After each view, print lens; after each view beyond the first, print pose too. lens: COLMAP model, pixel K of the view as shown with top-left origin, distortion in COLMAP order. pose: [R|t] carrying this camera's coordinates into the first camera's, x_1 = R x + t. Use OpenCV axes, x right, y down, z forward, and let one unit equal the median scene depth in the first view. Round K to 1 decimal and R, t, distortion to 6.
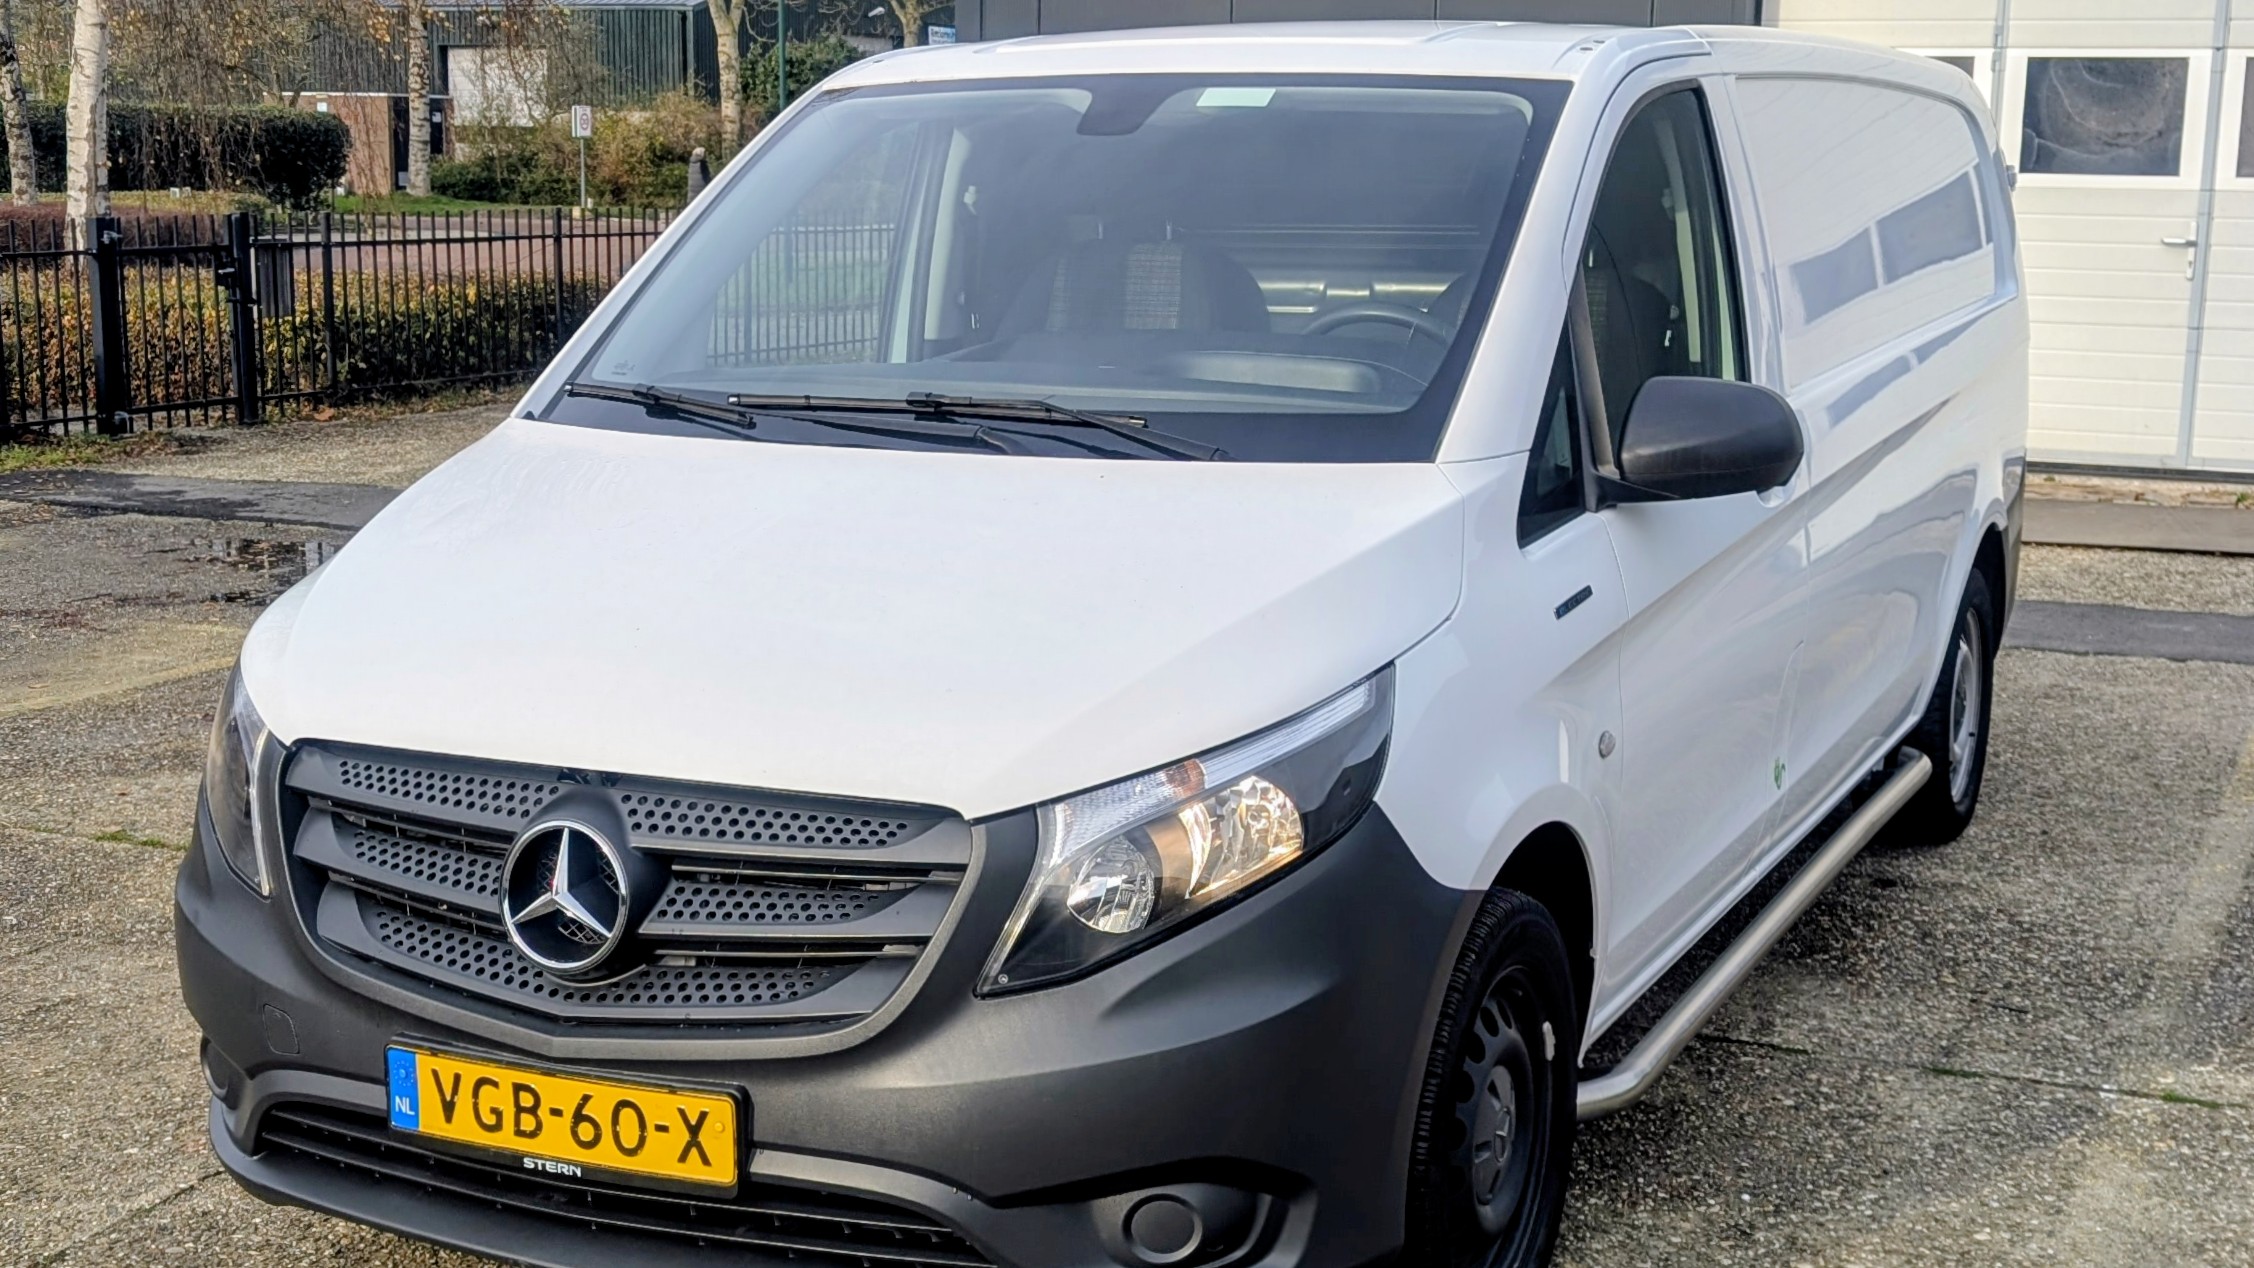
lens RADIAL K [[2406.6, 0, 1127.0], [0, 2406.6, 634.0], [0, 0, 1]] dist [0.057546, -0.015210]
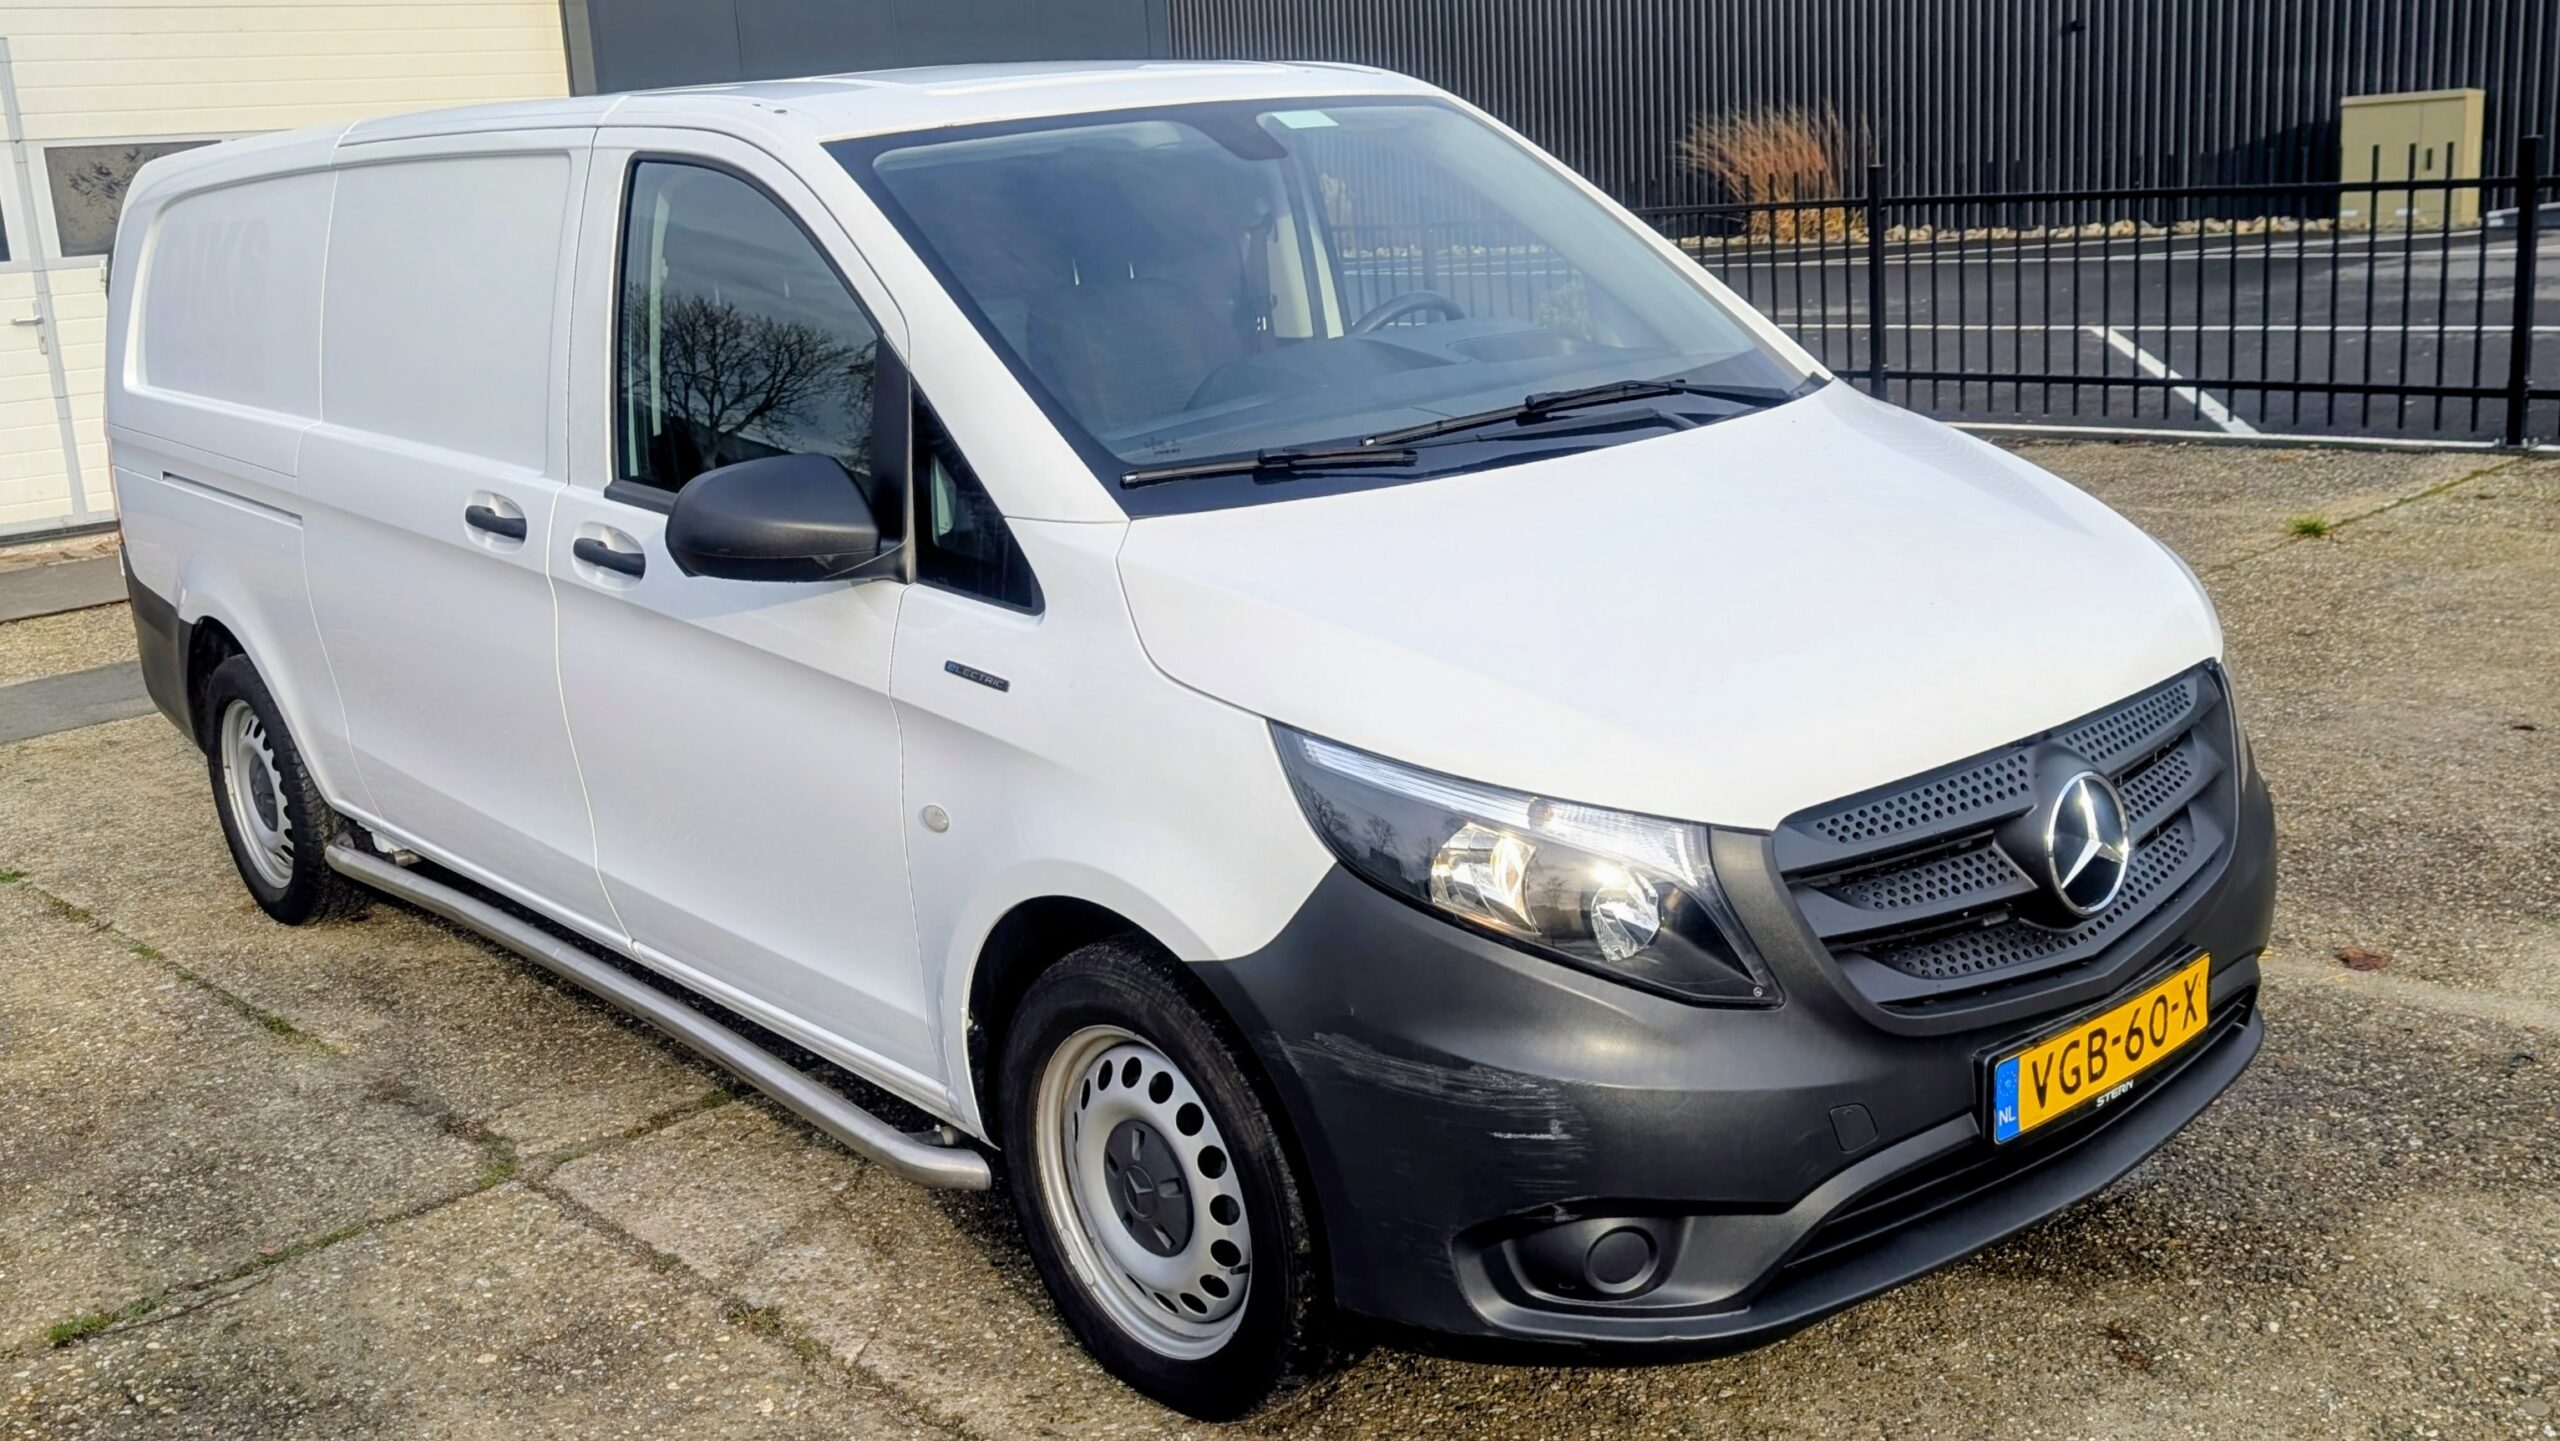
lens RADIAL K [[2733.3, 0, 1280.0], [0, 2733.3, 720.5], [0, 0, 1]] dist [0.057546, -0.015210]
pose [[0.411586, -0.234254, 0.880751, -1.400921], [0.234881, 0.961021, 0.145841, -0.196495], [-0.880584, 0.146845, 0.450565, 0.753240]]
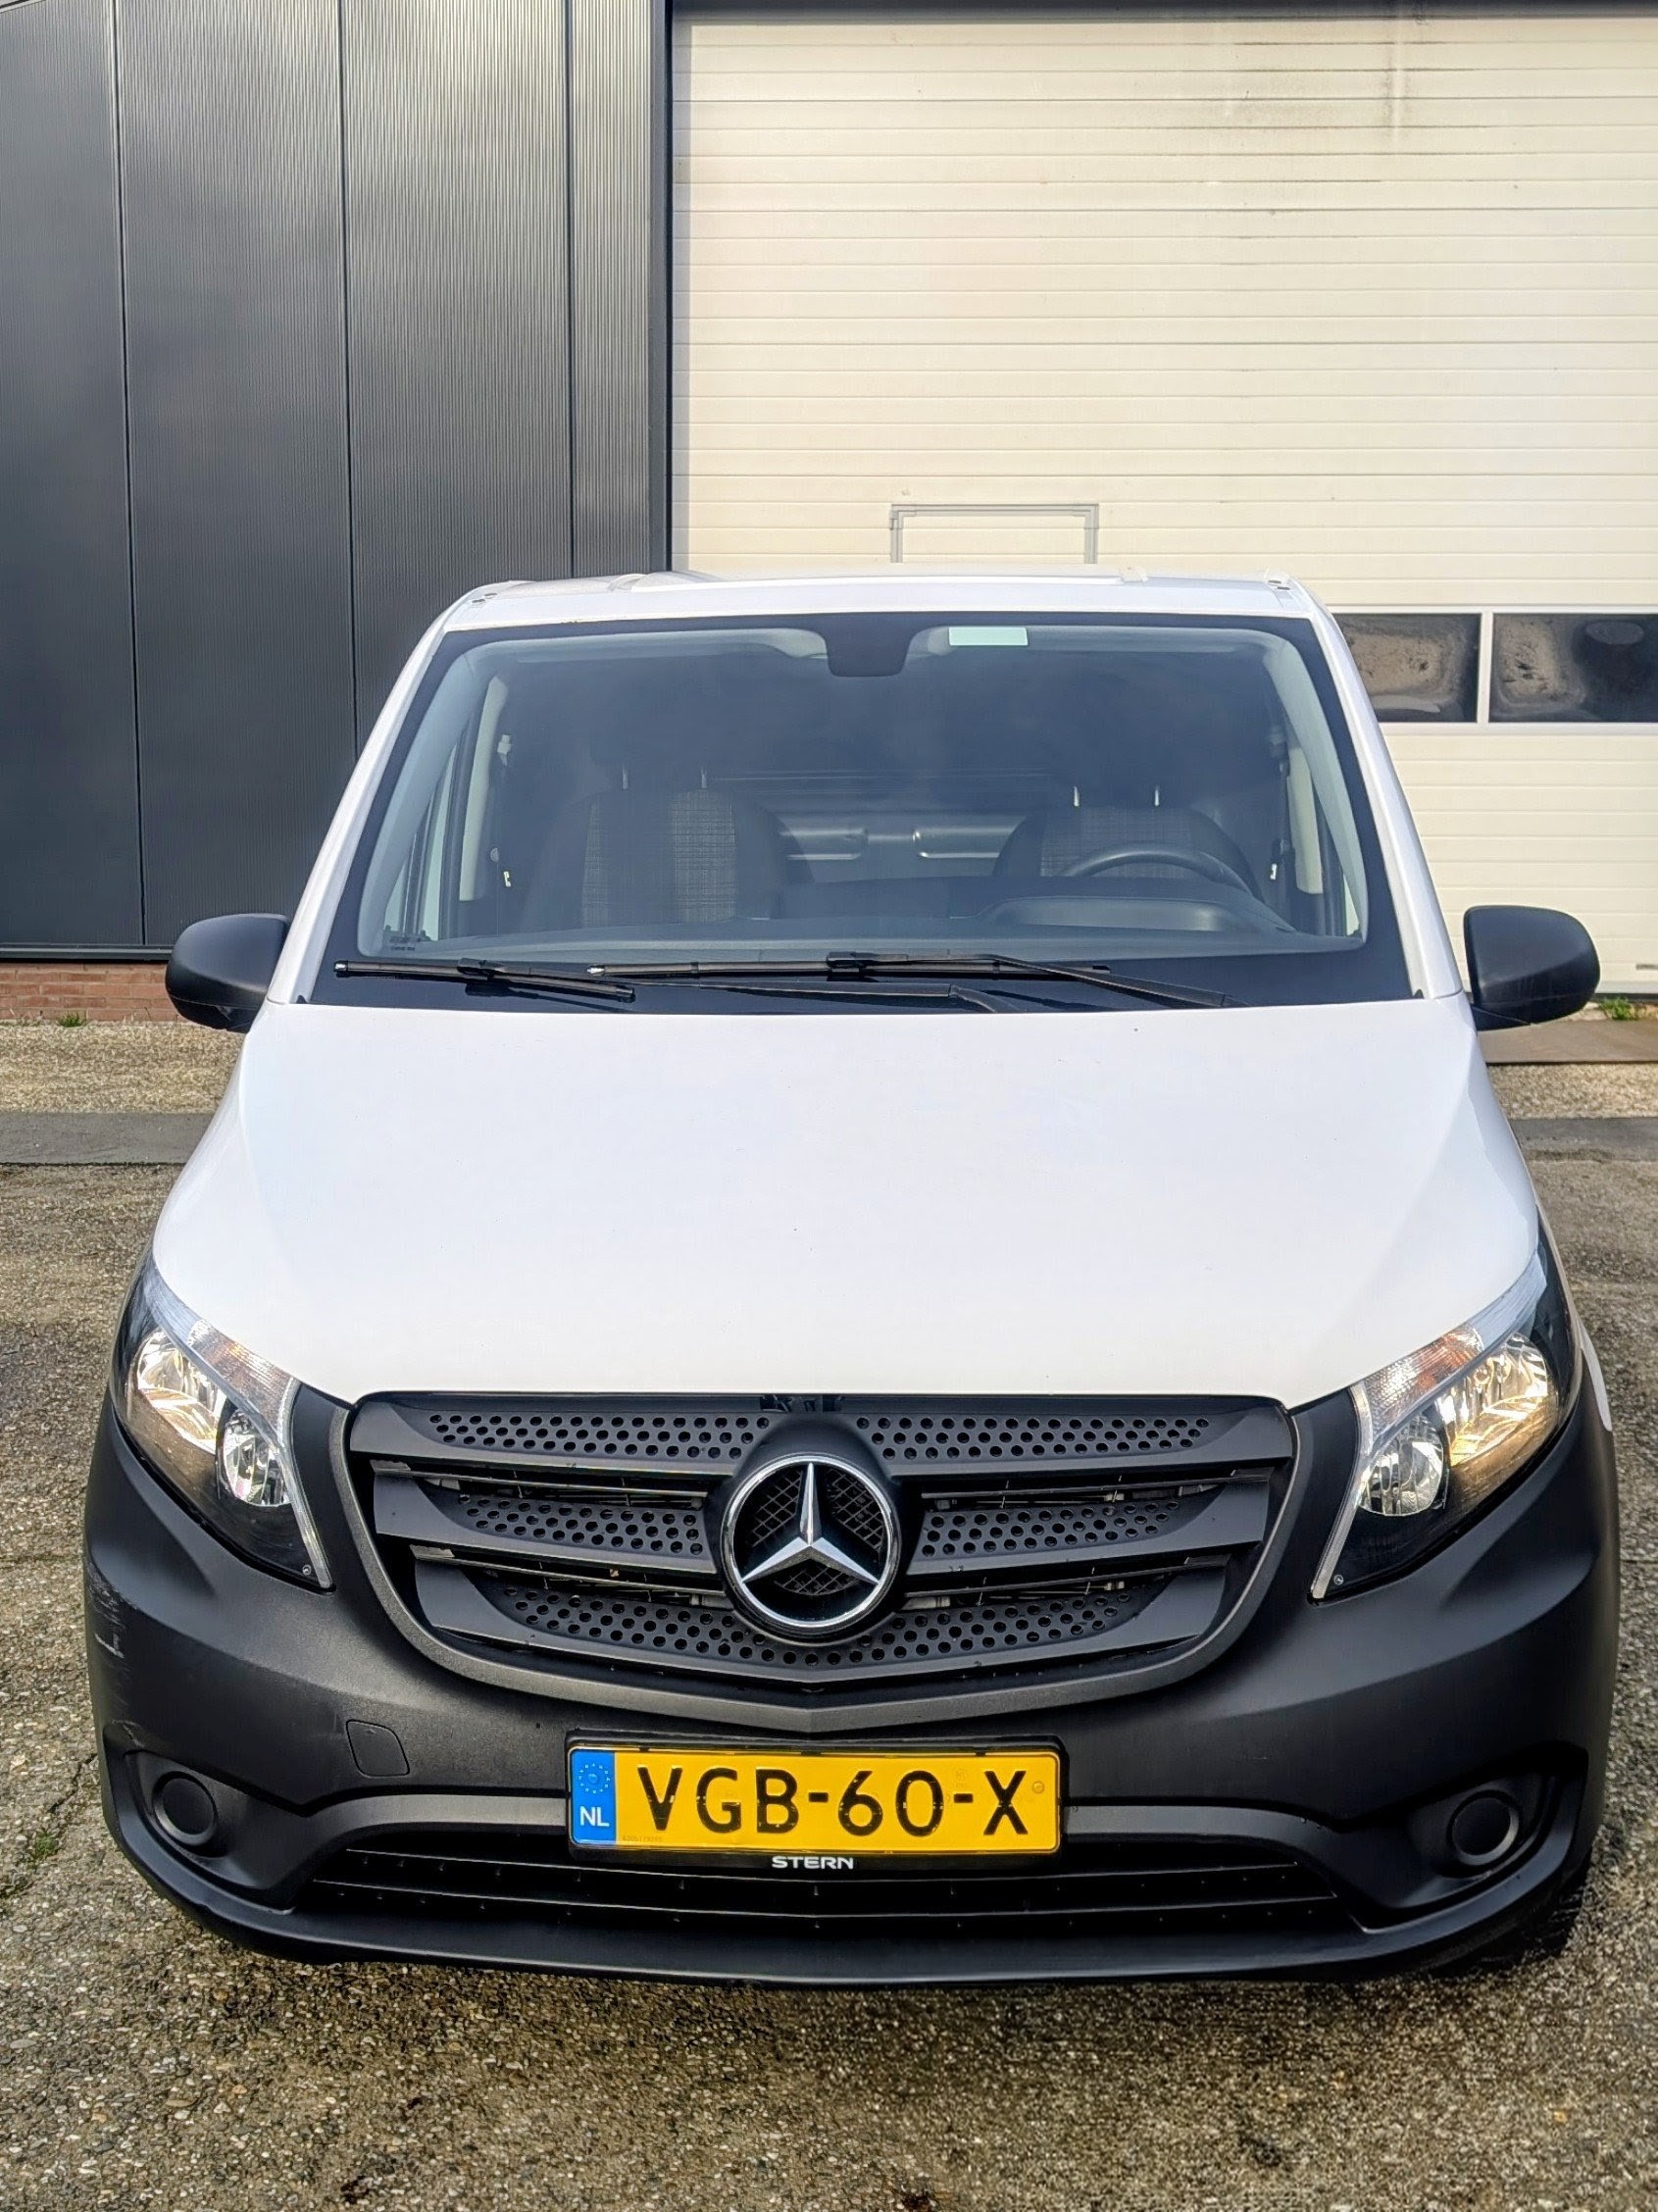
lens RADIAL K [[2409.4, 0, 707.6], [0, 2409.4, 1103.2], [0, 0, 1]] dist [0.086320, -0.020934]
pose [[0.946635, -0.061975, 0.316291, -0.526120], [0.073089, 0.997051, -0.023384, -0.030759], [-0.313910, 0.045253, 0.948374, 0.181740]]
